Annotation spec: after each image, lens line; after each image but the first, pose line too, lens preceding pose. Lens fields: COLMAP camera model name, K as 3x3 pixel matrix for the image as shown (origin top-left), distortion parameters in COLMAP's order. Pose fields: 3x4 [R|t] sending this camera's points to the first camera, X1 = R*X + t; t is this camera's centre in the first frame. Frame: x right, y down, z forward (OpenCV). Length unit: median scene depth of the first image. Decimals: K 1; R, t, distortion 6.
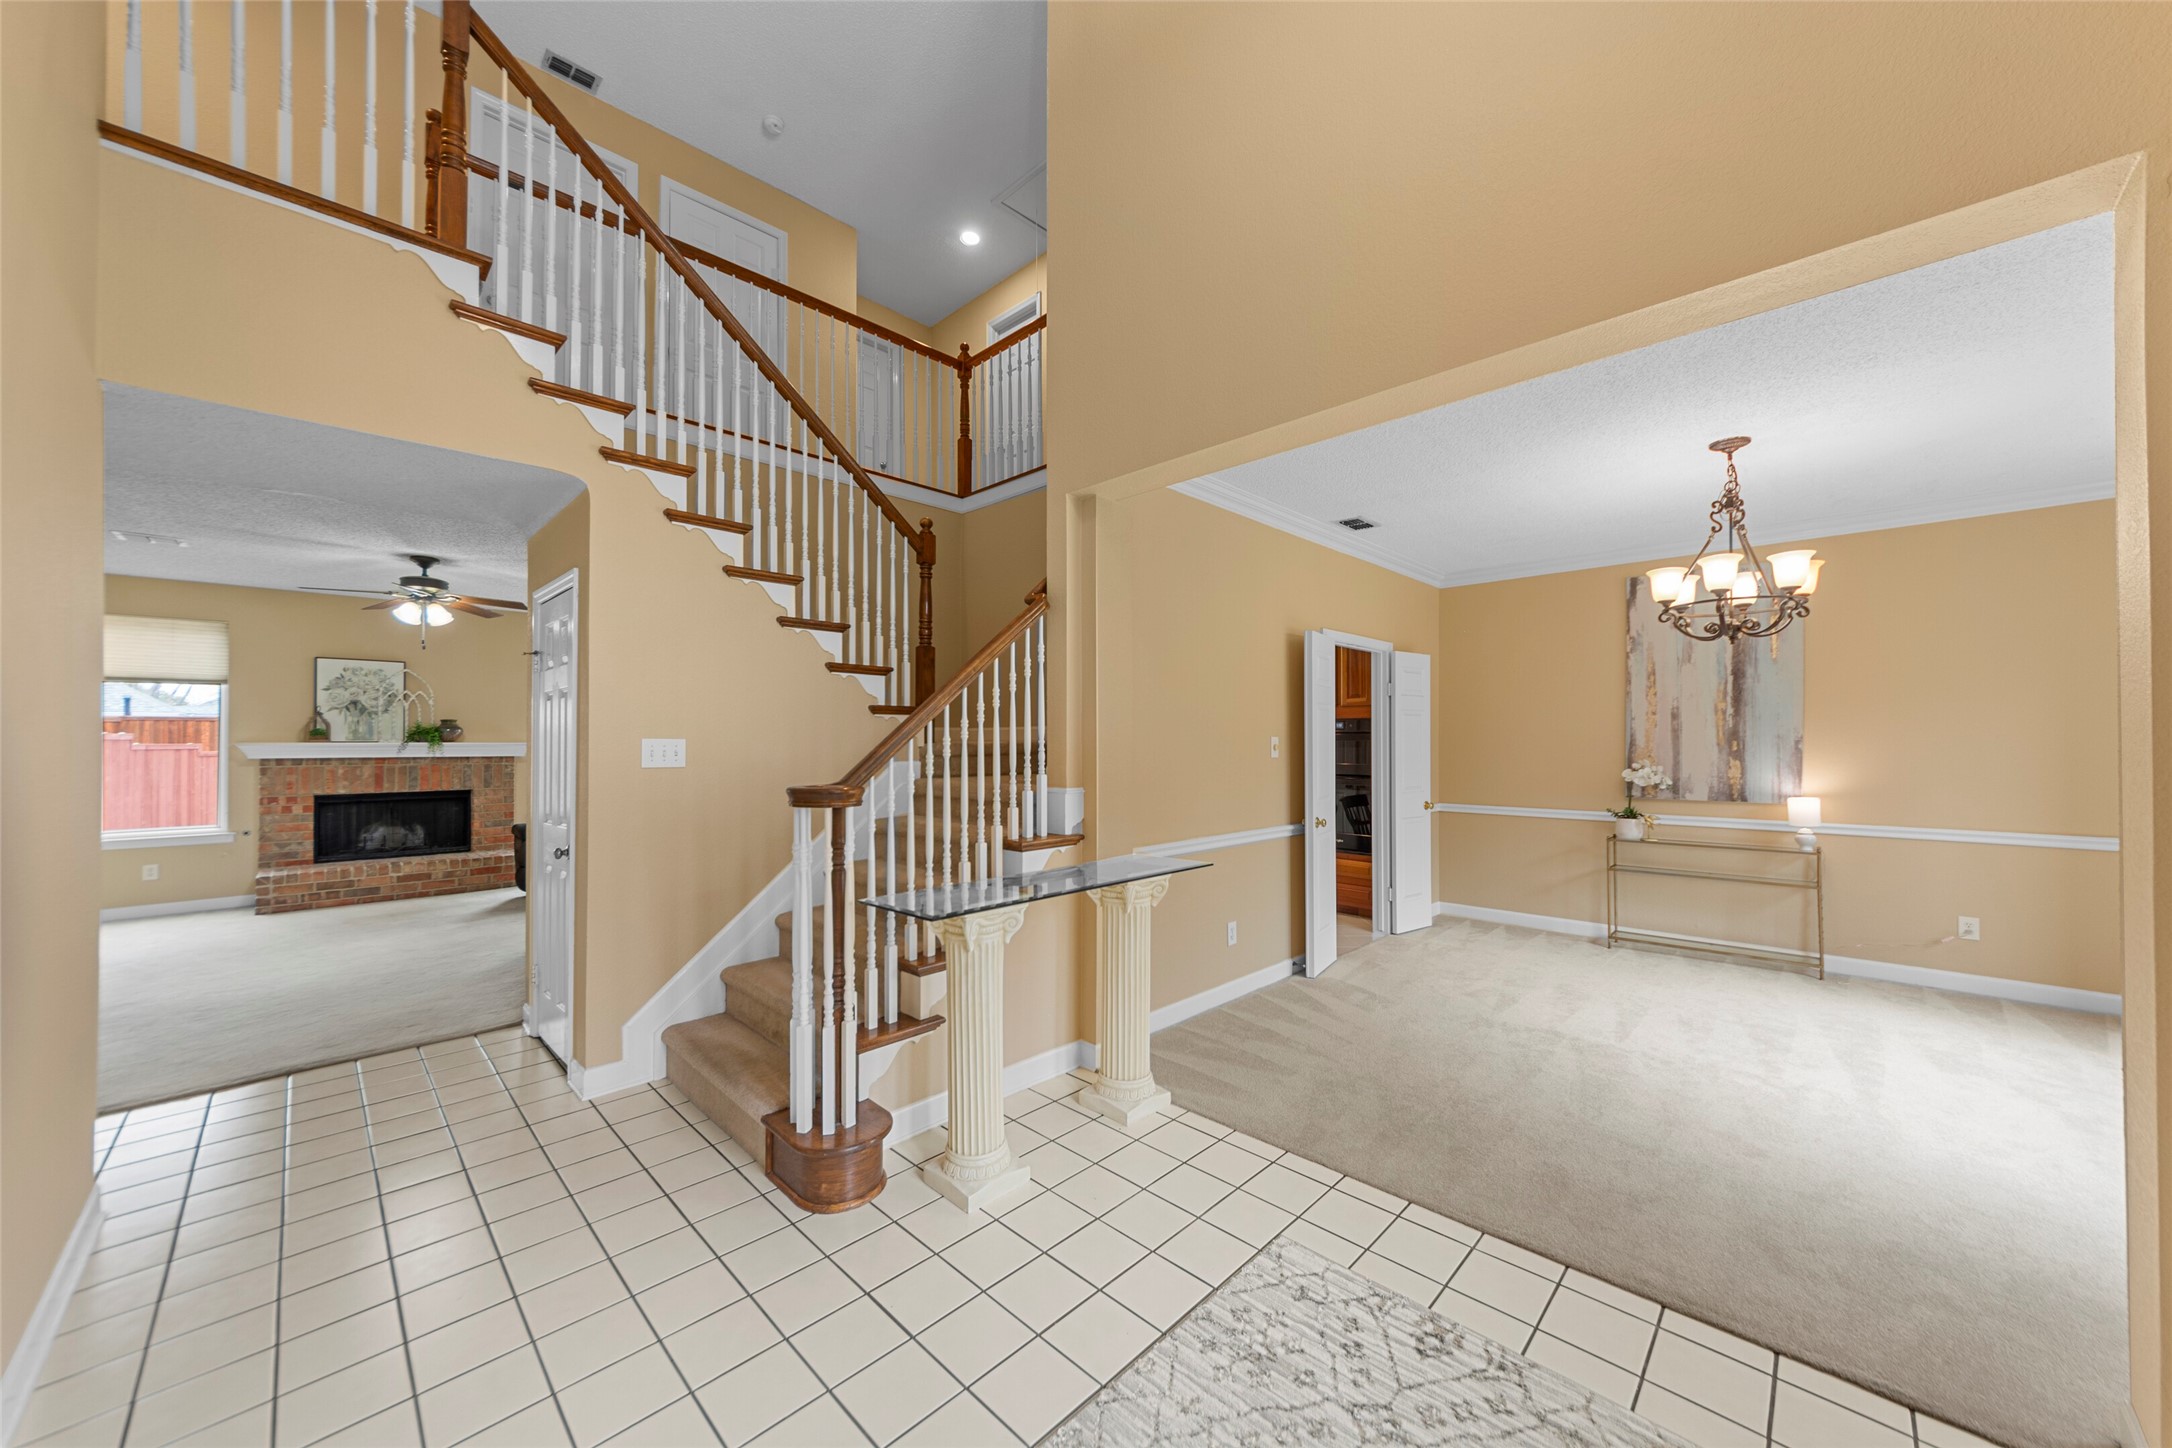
lens RADIAL K [[766.6, 0, 1079.5], [0, 766.6, 732.1], [0, 0, 1]] dist [-0.009567, -0.000269]
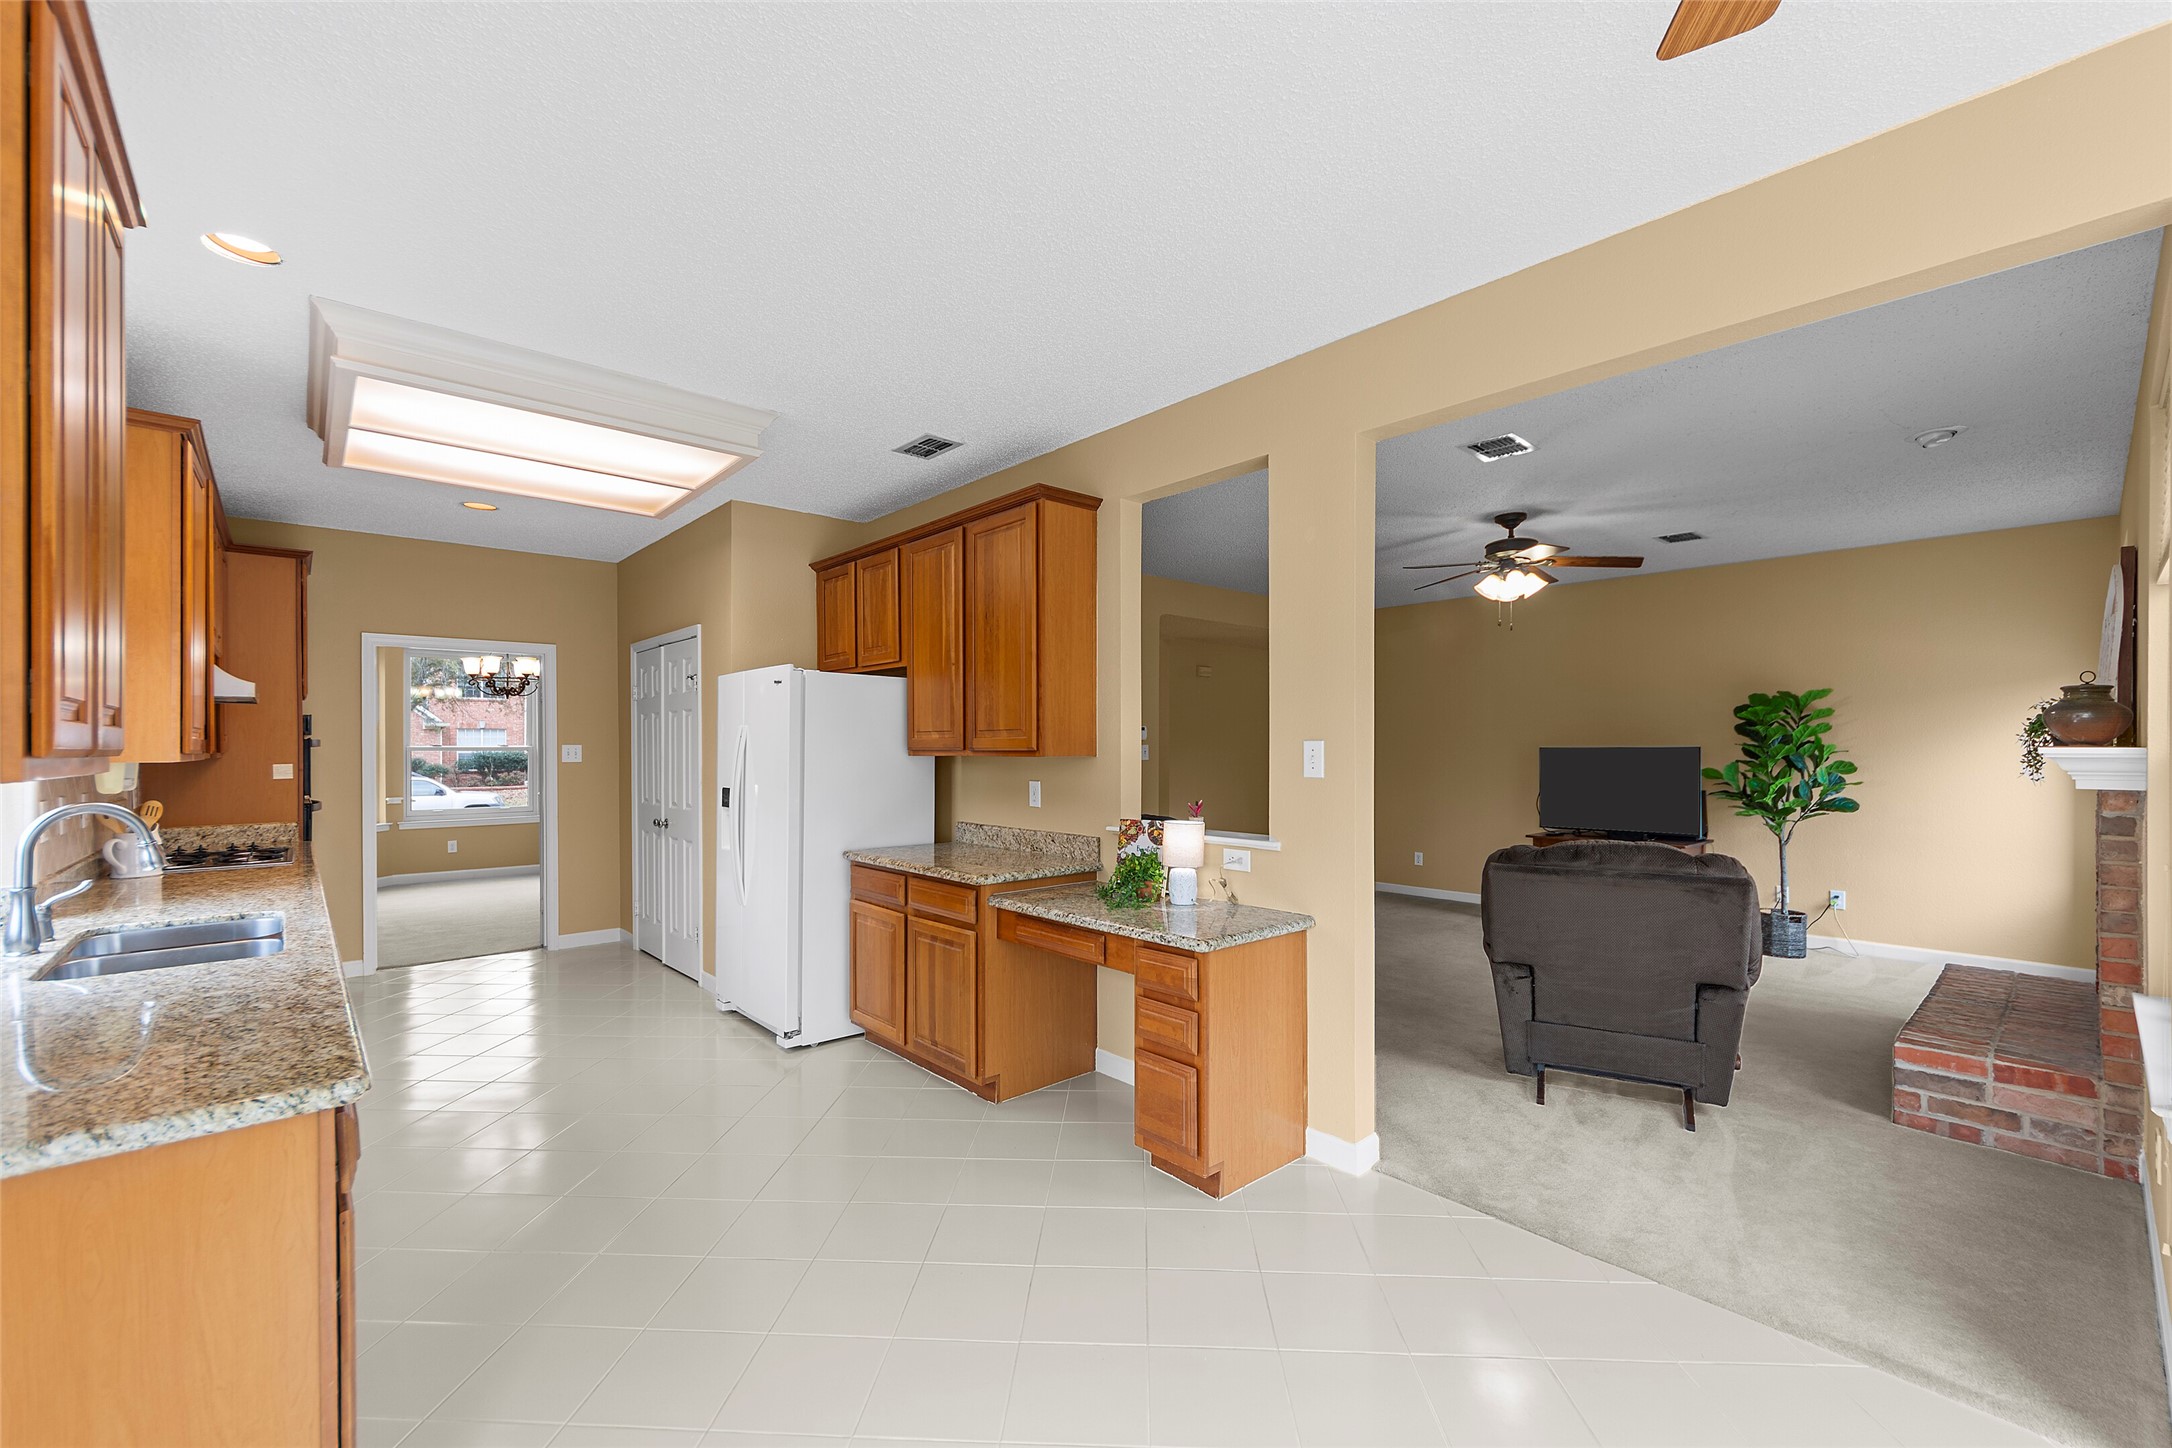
lens RADIAL K [[849.3, 0, 1091.5], [0, 849.3, 743.4], [0, 0, 1]] dist [-0.001127, -0.001093]
pose [[-0.053229, 0.013304, -0.998494, 0.062554], [0.008870, 0.999878, 0.012850, -0.003194], [0.998543, -0.008173, -0.053340, 0.607396]]
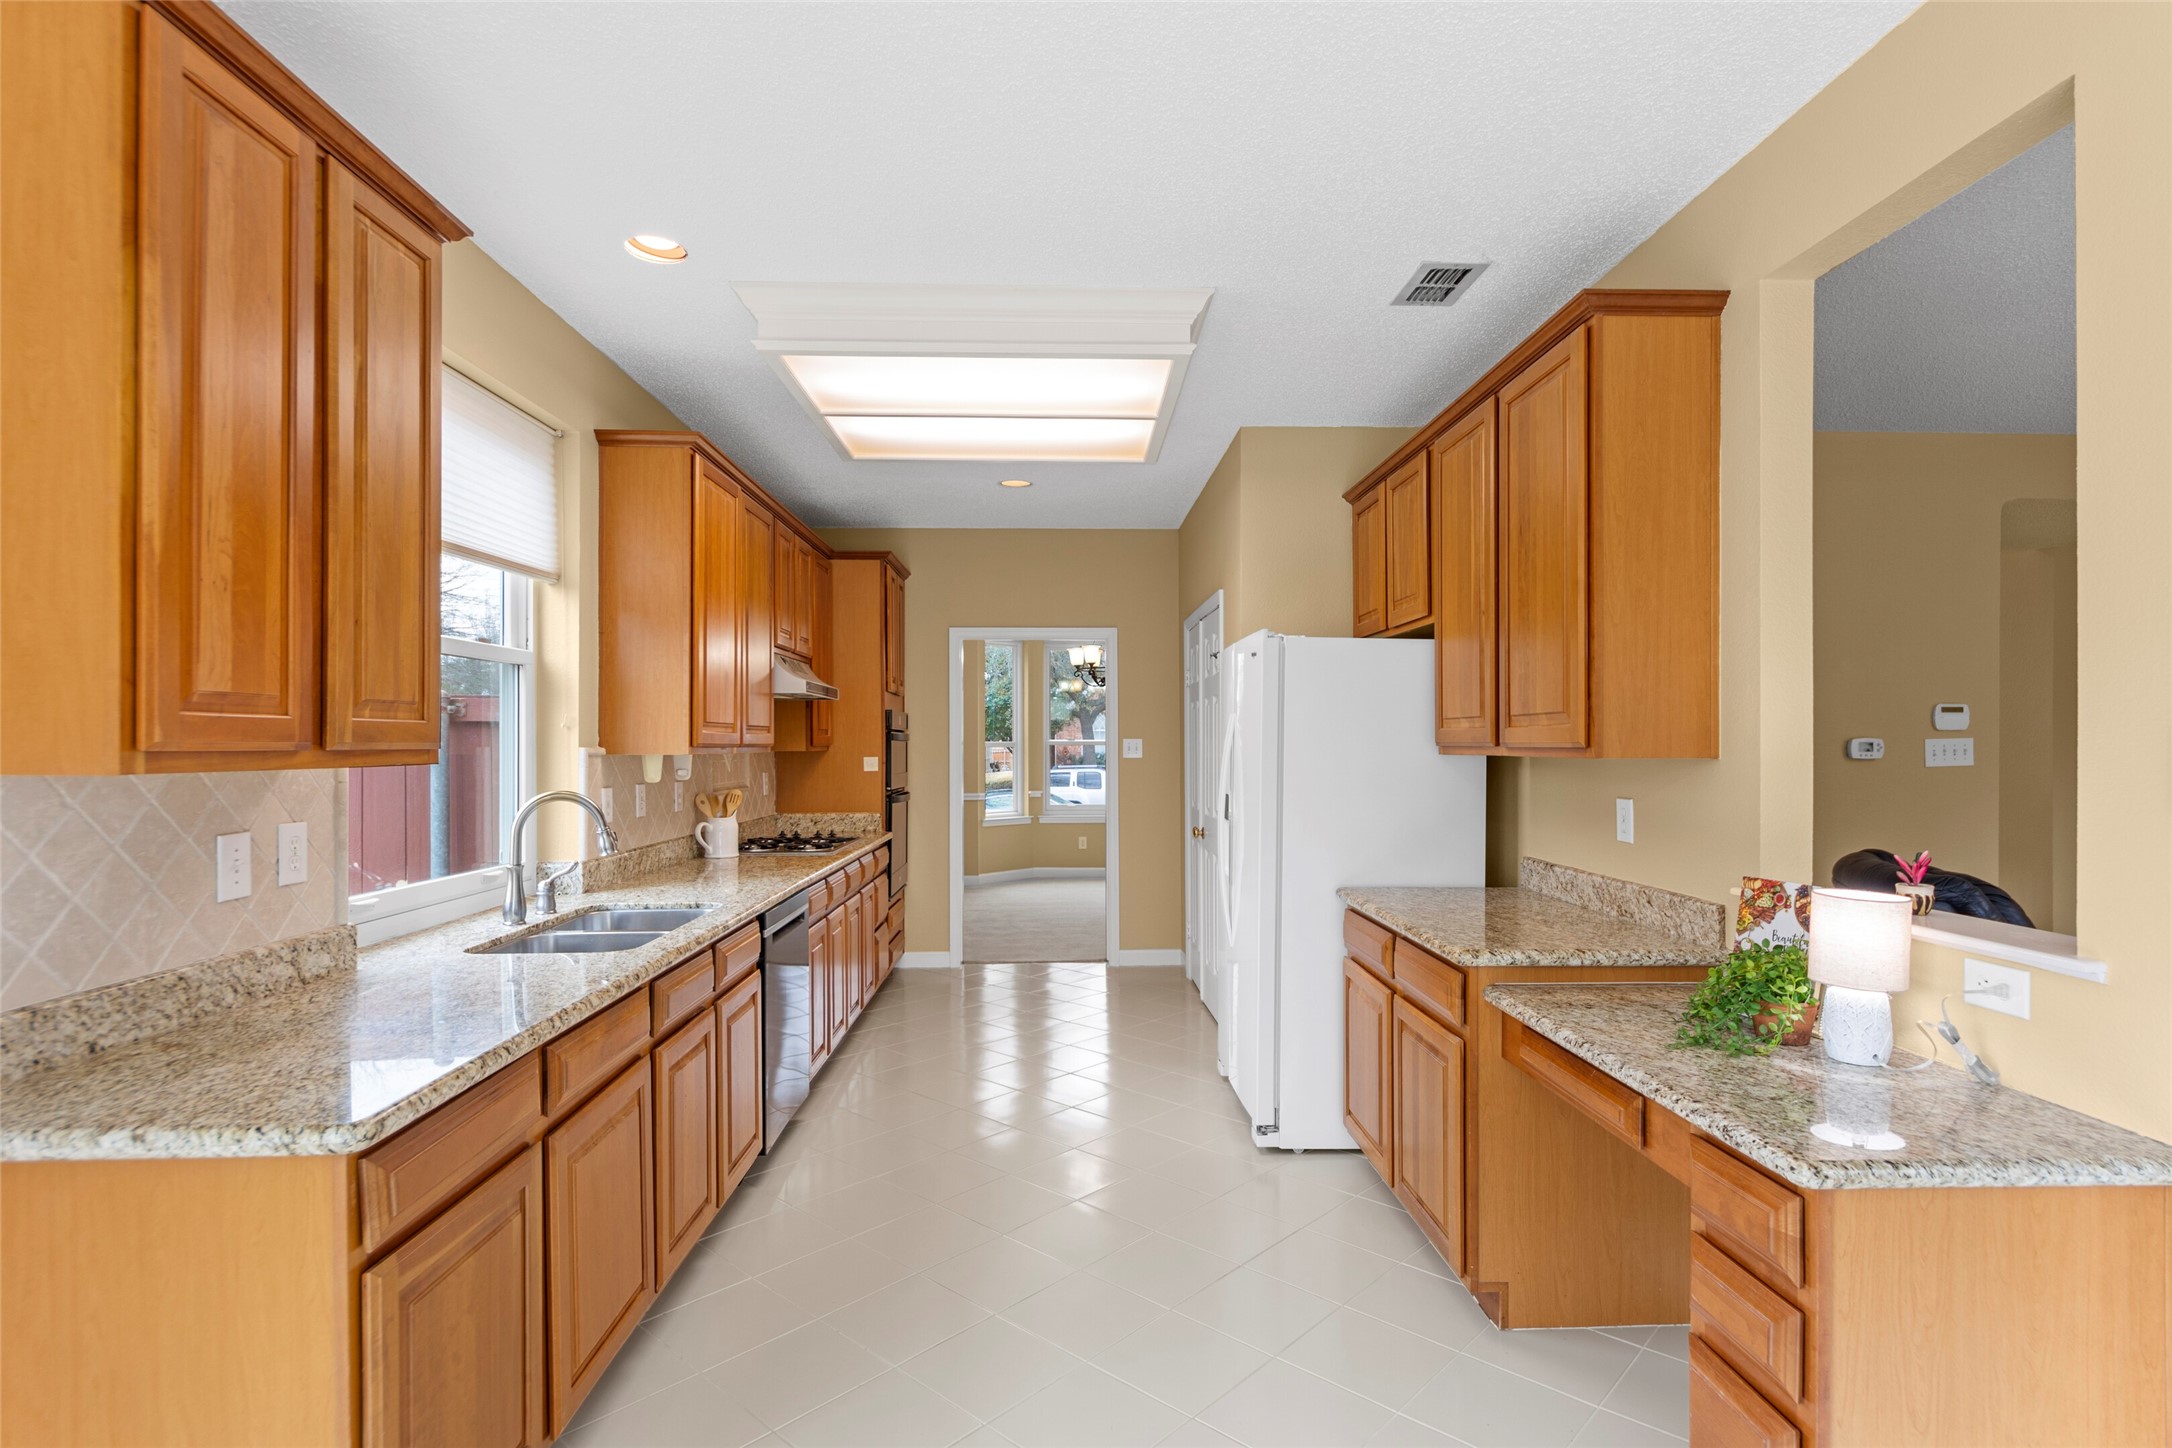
lens RADIAL K [[1060.0, 0, 1123.9], [0, 1060.0, 738.9], [0, 0, 1]] dist [0.001071, -0.001168]
pose [[-0.668135, 0.015238, -0.743884, -0.081828], [0.016249, 0.999851, 0.005887, -0.000136], [0.743863, -0.008154, -0.668282, 0.689156]]
